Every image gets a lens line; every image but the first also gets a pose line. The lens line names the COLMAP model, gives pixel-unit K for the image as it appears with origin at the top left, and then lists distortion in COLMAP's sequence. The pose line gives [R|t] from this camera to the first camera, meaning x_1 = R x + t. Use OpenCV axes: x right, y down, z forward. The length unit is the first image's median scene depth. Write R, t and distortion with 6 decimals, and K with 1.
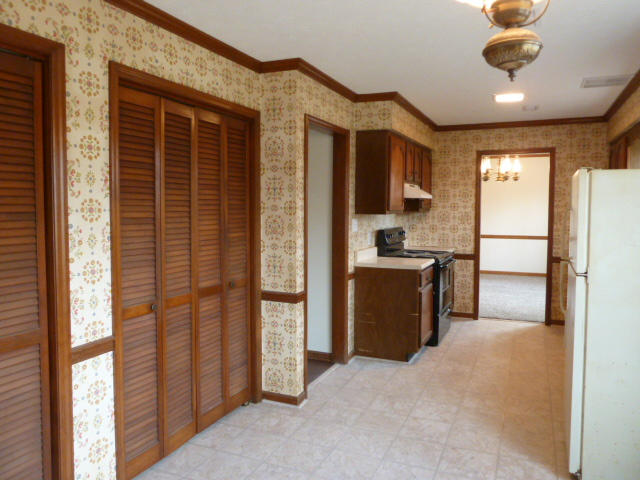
lens RADIAL K [[481.1, 0, 321.1], [0, 481.1, 241.7], [0, 0, 1]] dist [-0.024570, -0.005650]
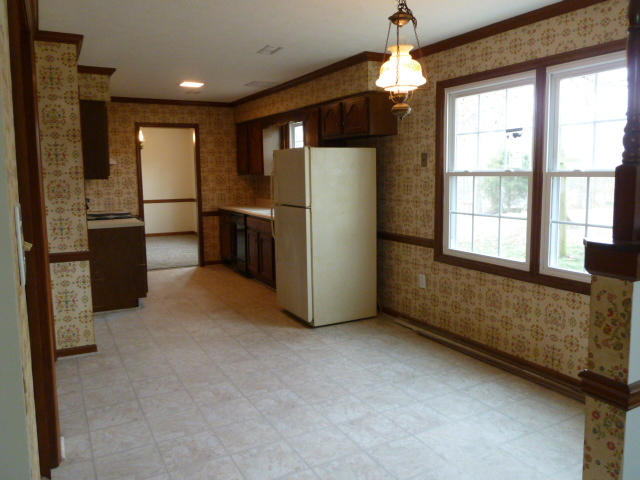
lens RADIAL K [[534.6, 0, 312.0], [0, 534.6, 242.5], [0, 0, 1]] dist [0.016746, 0.005947]
pose [[0.623331, -0.112189, 0.773868, -0.630744], [0.073224, 0.993680, 0.085076, 0.019749], [-0.778522, 0.003635, 0.627607, -0.159238]]
